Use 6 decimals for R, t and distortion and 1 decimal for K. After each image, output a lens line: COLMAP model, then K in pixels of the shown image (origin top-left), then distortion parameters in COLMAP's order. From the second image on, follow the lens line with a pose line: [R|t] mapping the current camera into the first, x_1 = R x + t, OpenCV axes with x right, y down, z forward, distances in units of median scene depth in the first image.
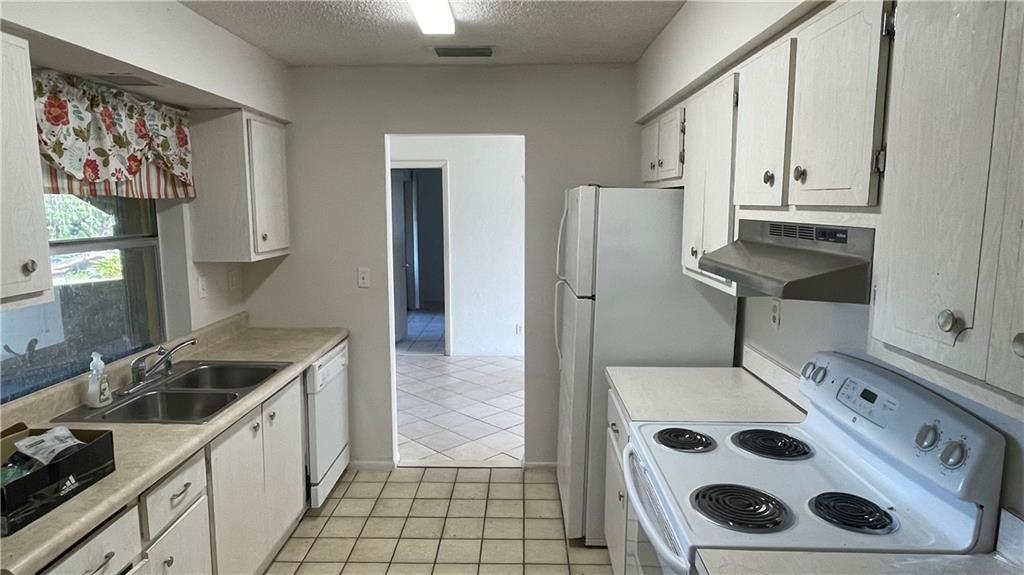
lens RADIAL K [[609.2, 0, 512.0], [0, 609.2, 287.5], [0, 0, 1]] dist [-0.001159, -0.001040]
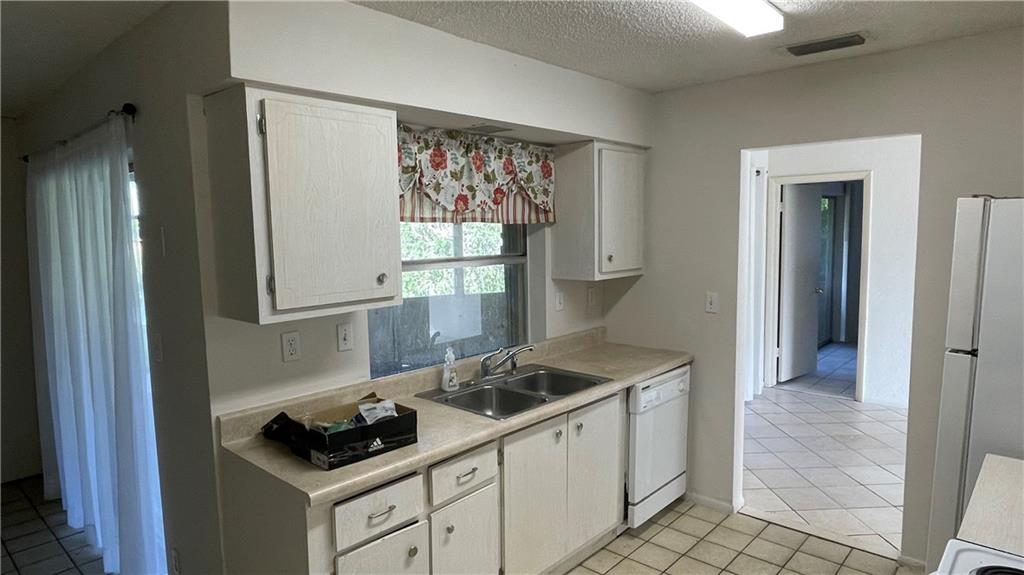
lens RADIAL K [[609.2, 0, 512.0], [0, 609.2, 287.5], [0, 0, 1]] dist [-0.001159, -0.001040]
pose [[0.749513, 0.053162, -0.659851, 0.204527], [-0.073108, 0.997320, -0.002691, -0.019517], [0.657940, 0.050257, 0.751392, 0.111996]]
